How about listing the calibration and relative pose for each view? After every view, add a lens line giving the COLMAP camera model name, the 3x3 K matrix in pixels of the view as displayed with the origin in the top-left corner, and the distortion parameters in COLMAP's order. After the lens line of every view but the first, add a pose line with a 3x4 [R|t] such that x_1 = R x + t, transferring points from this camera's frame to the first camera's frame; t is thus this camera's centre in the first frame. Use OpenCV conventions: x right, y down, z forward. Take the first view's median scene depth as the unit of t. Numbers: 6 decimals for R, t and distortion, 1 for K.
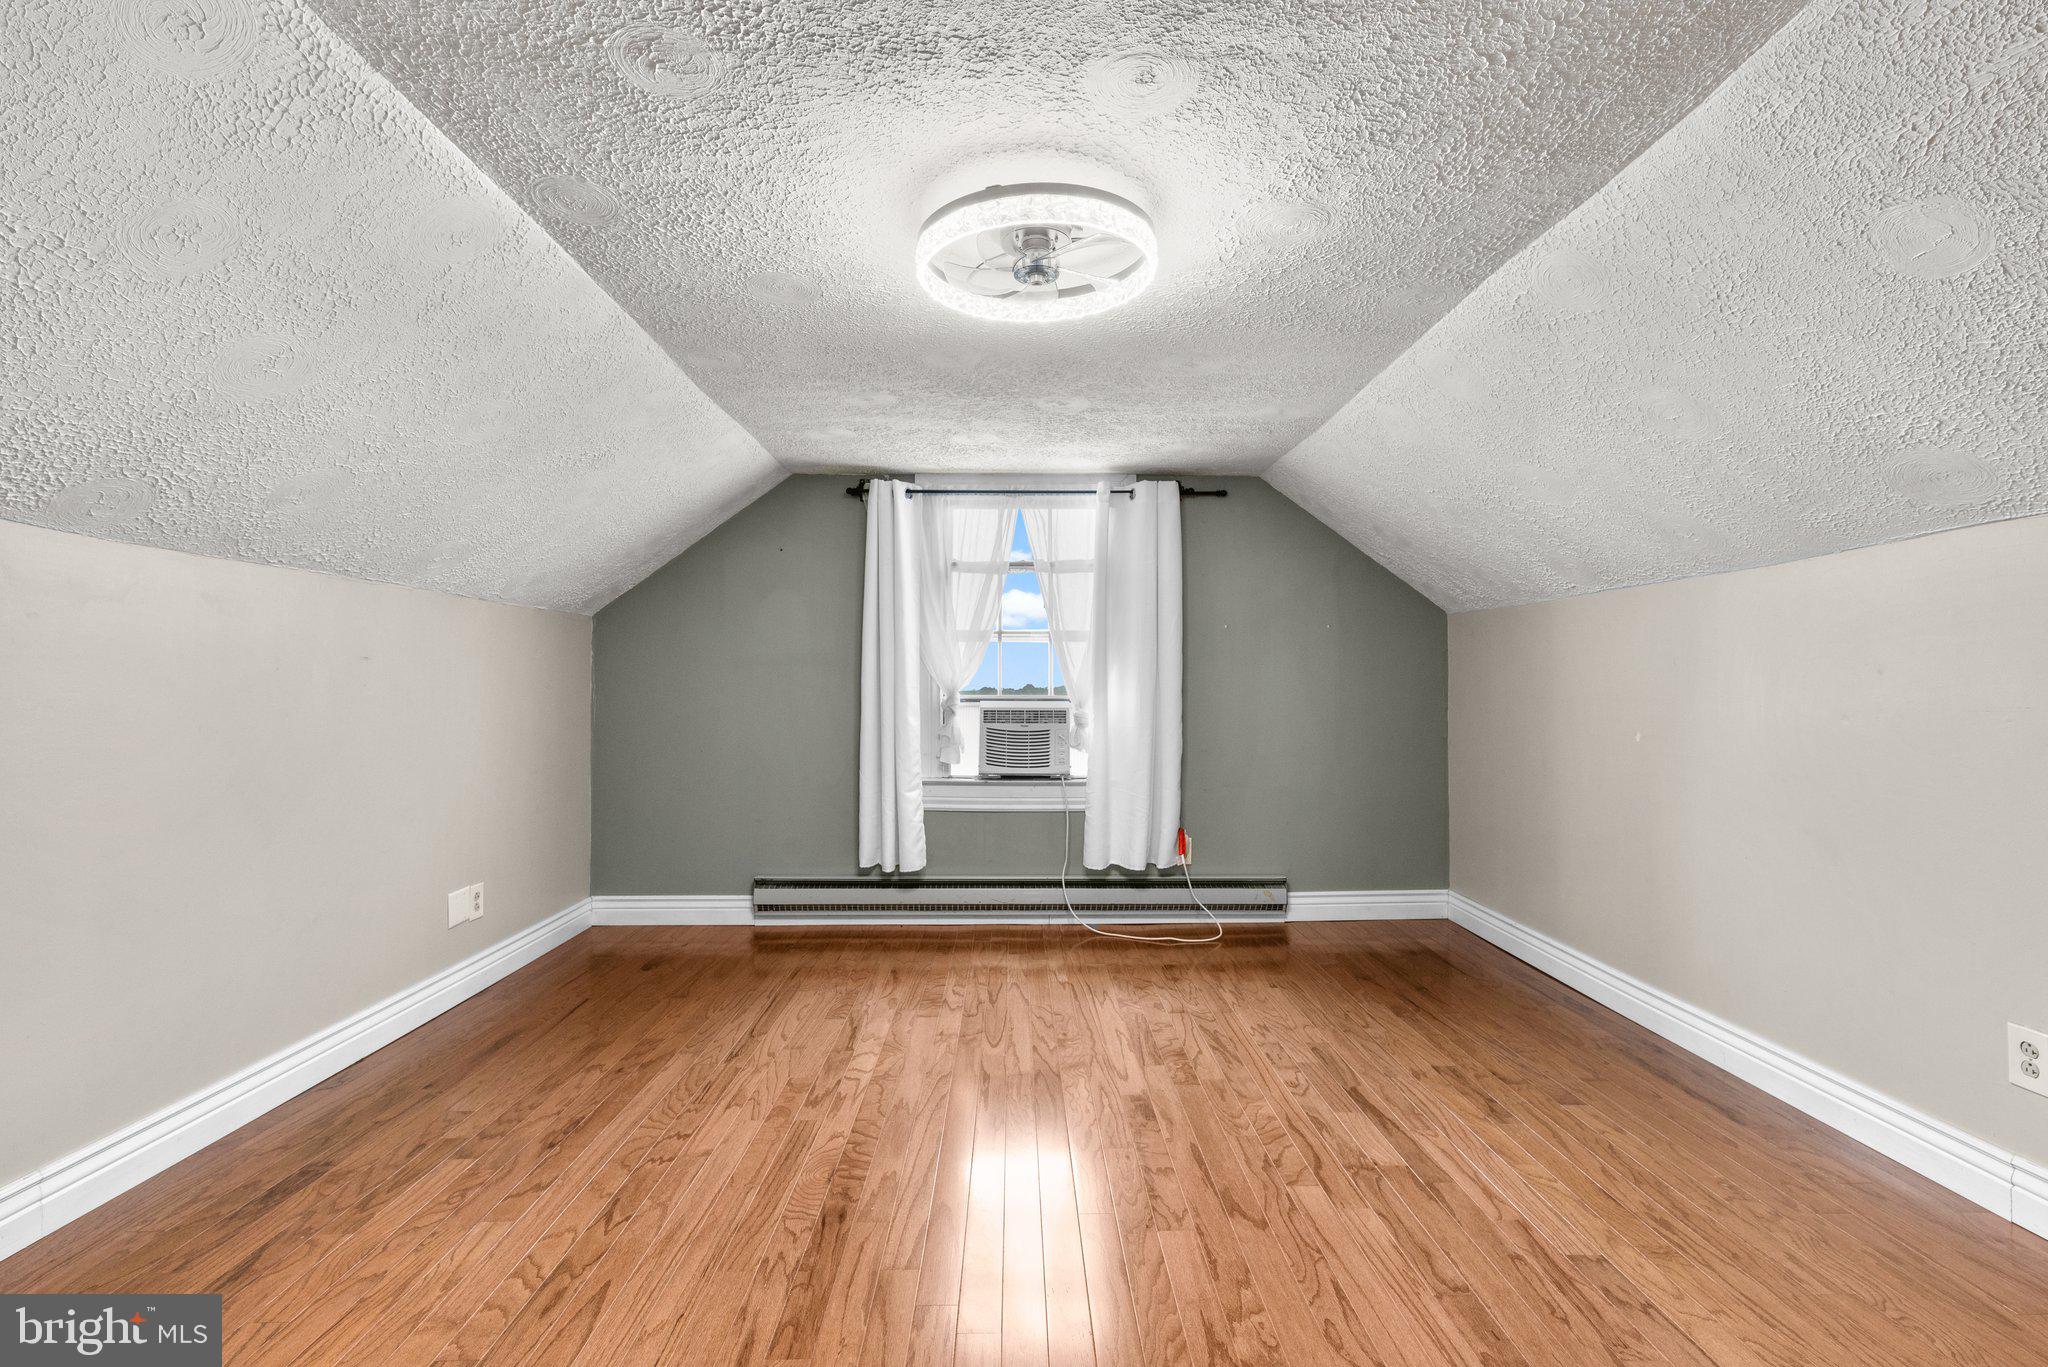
lens RADIAL K [[926.7, 0, 1023.5], [0, 926.7, 688.1], [0, 0, 1]] dist [-0.001018, -0.001807]
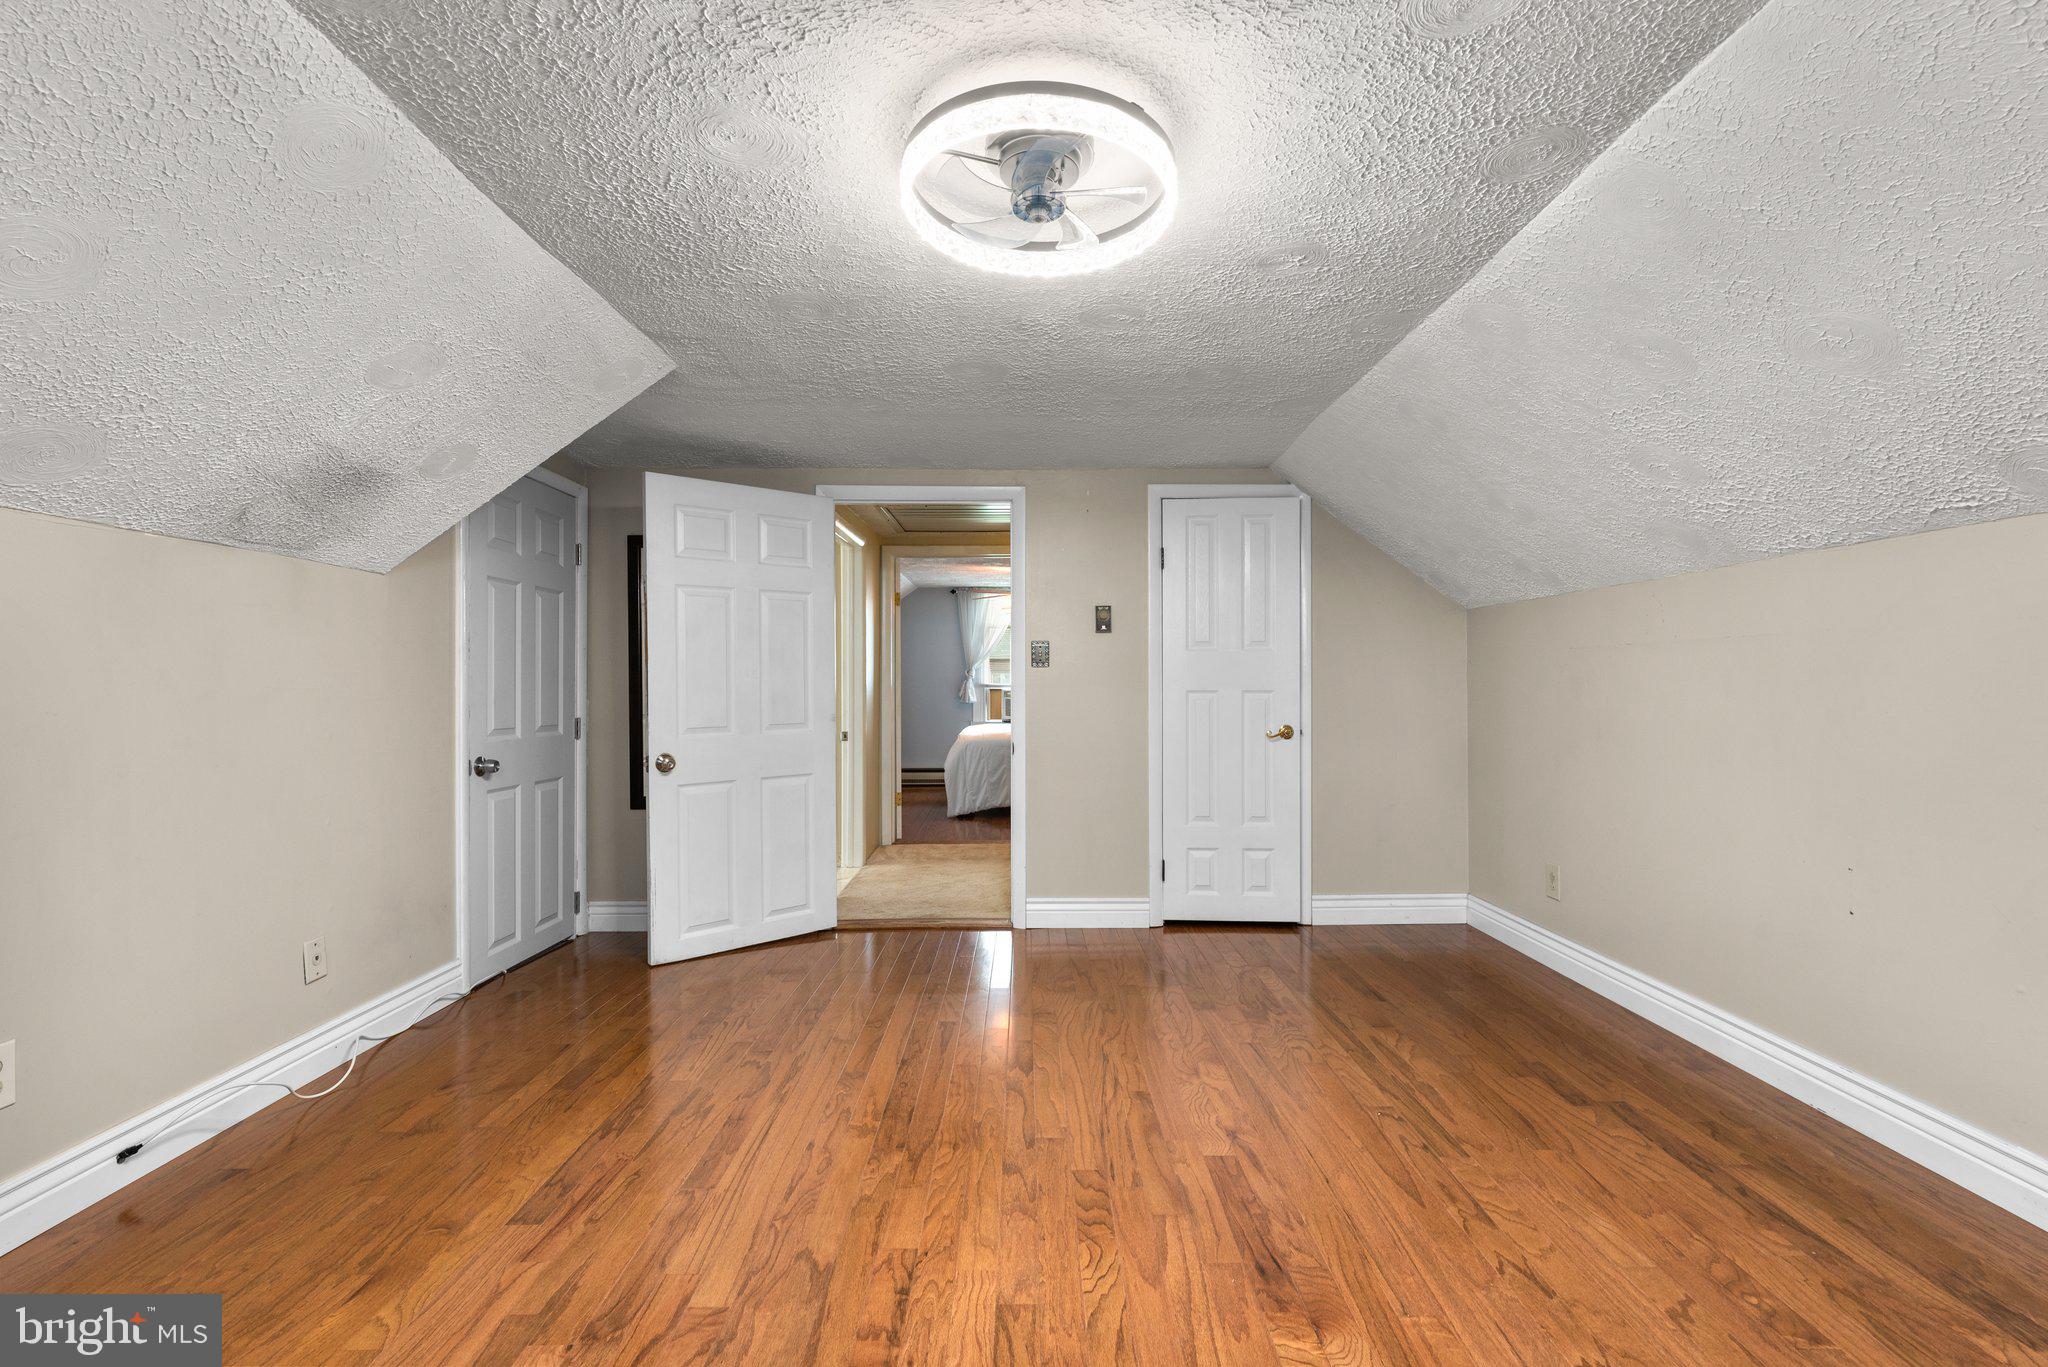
lens RADIAL K [[926.7, 0, 1025.0], [0, 926.7, 684.0], [0, 0, 1]] dist [-0.001018, -0.001807]
pose [[-0.999944, 0.005250, 0.009186, 0.022620], [0.005175, 0.999953, -0.008148, 0.010751], [-0.009228, -0.008100, -0.999925, 2.027810]]
